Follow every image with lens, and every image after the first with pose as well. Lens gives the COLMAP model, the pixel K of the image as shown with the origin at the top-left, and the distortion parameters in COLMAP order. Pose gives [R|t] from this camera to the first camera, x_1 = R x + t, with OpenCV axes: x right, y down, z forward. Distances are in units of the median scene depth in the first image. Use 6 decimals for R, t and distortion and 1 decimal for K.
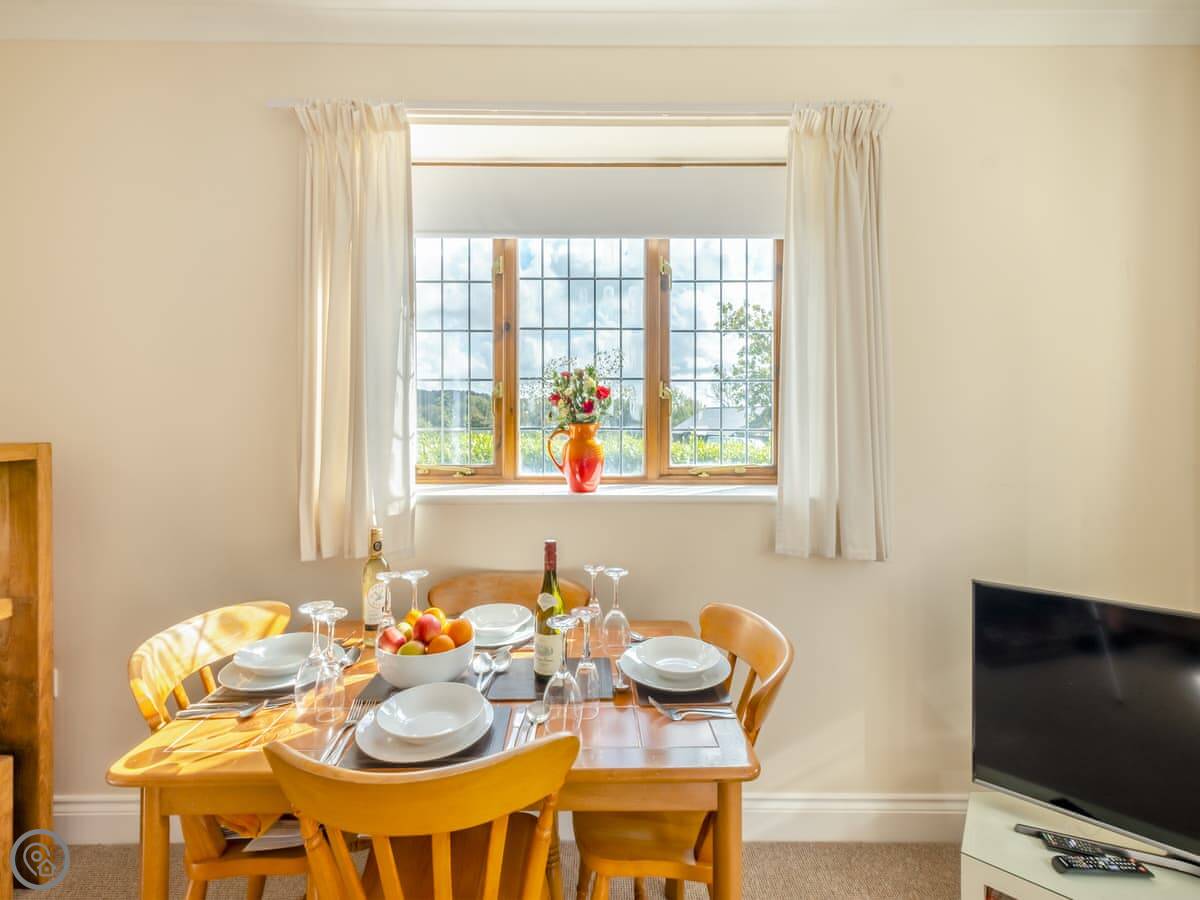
lens RADIAL K [[545.0, 0, 601.6], [0, 545.0, 417.1], [0, 0, 1]] dist [0.000674, 0.000142]
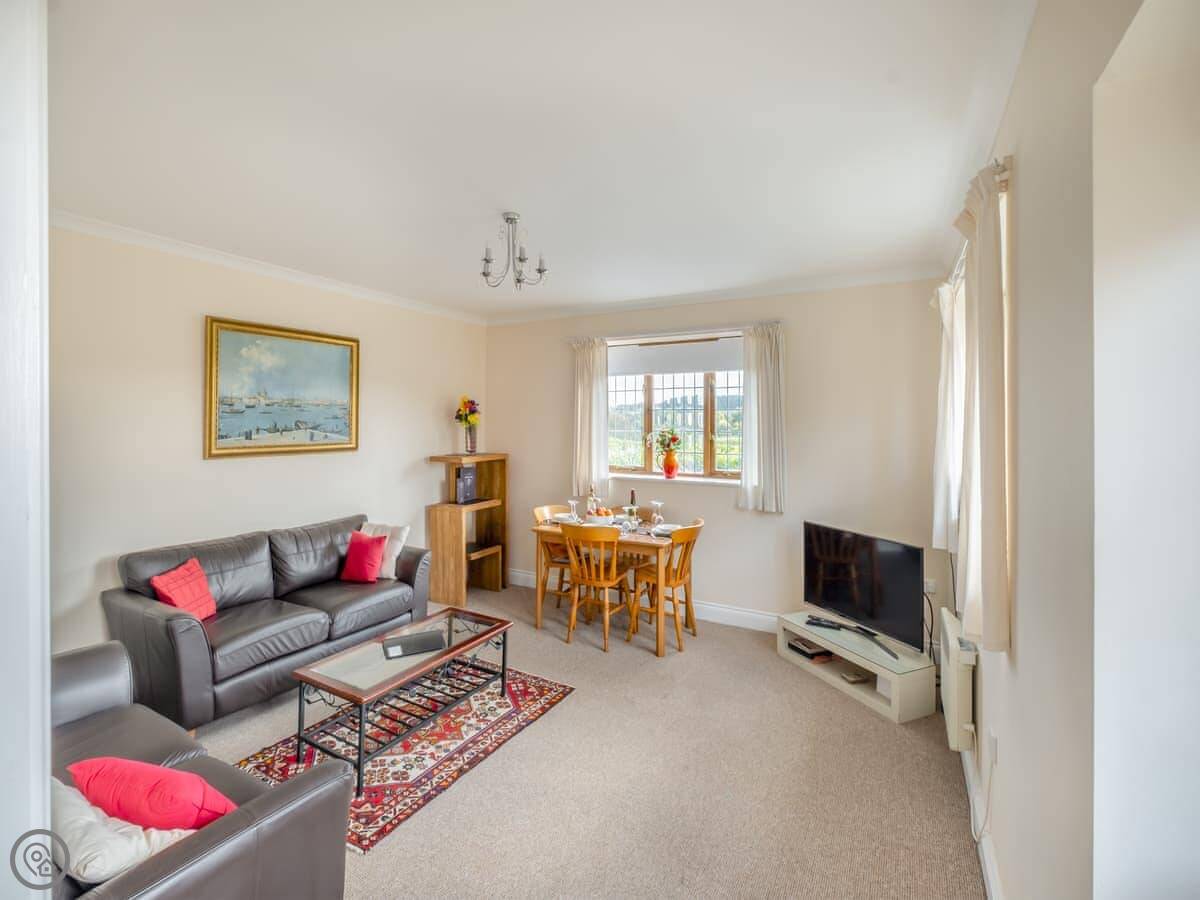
lens RADIAL K [[545.0, 0, 601.6], [0, 545.0, 417.1], [0, 0, 1]] dist [0.000674, 0.000142]
pose [[0.863680, -0.006548, -0.503997, 1.000737], [0.003171, 0.999966, -0.007558, -0.133339], [0.504030, 0.004929, 0.863672, -1.386270]]
